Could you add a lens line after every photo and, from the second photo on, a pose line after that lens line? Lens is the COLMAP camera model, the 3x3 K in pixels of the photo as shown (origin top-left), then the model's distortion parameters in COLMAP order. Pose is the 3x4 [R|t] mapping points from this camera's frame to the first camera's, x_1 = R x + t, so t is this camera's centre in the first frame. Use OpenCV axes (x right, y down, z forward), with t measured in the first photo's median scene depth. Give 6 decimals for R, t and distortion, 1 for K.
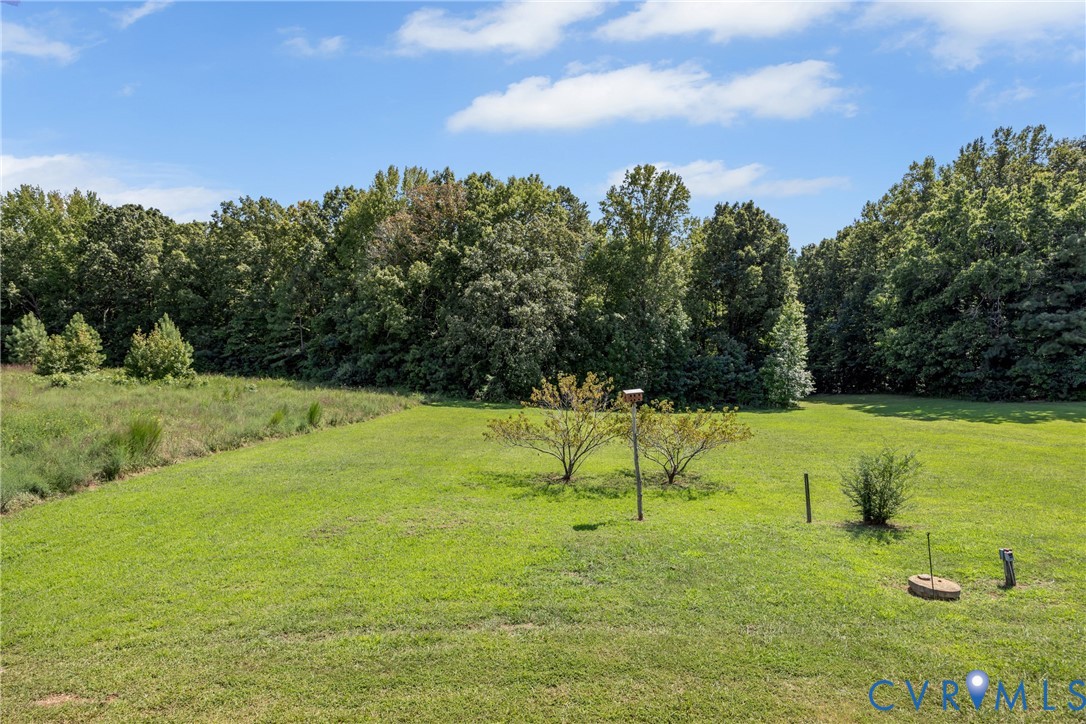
lens RADIAL K [[581.3, 0, 567.0], [0, 581.3, 365.6], [0, 0, 1]] dist [-0.011256, 0.005908]
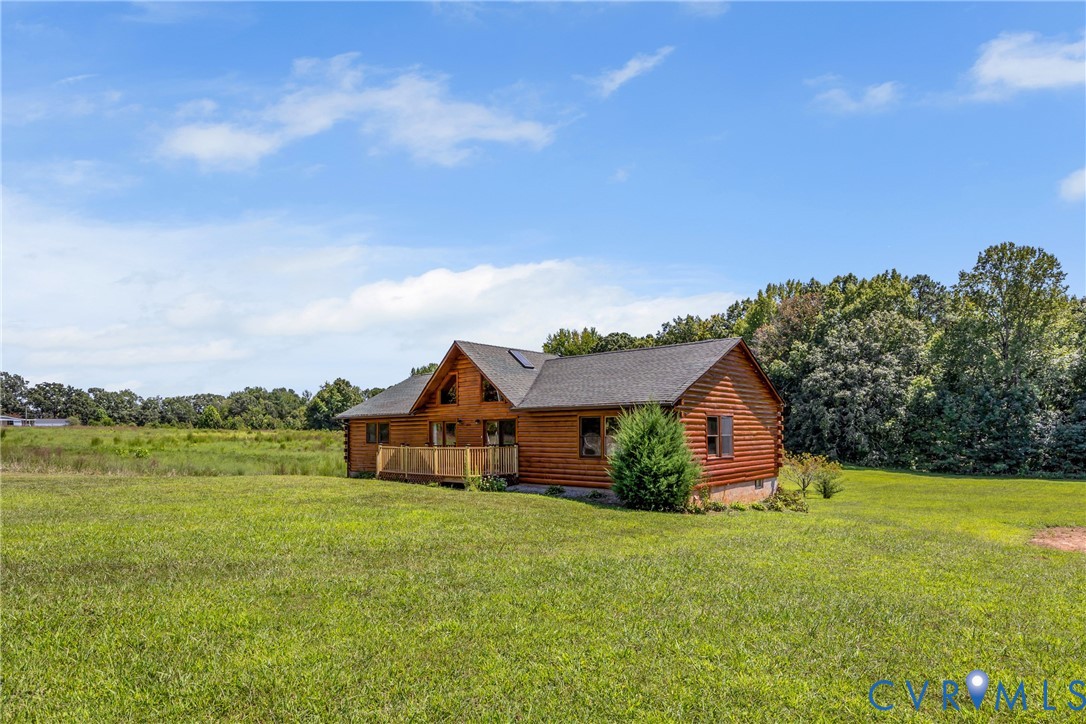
lens RADIAL K [[560.3, 0, 548.5], [0, 560.3, 430.6], [0, 0, 1]] dist [-0.029740, -0.000721]
pose [[0.717693, -0.010494, -0.696281, 0.177457], [0.002809, 0.999922, -0.012175, 0.001331], [0.696354, 0.006782, 0.717666, -0.209475]]
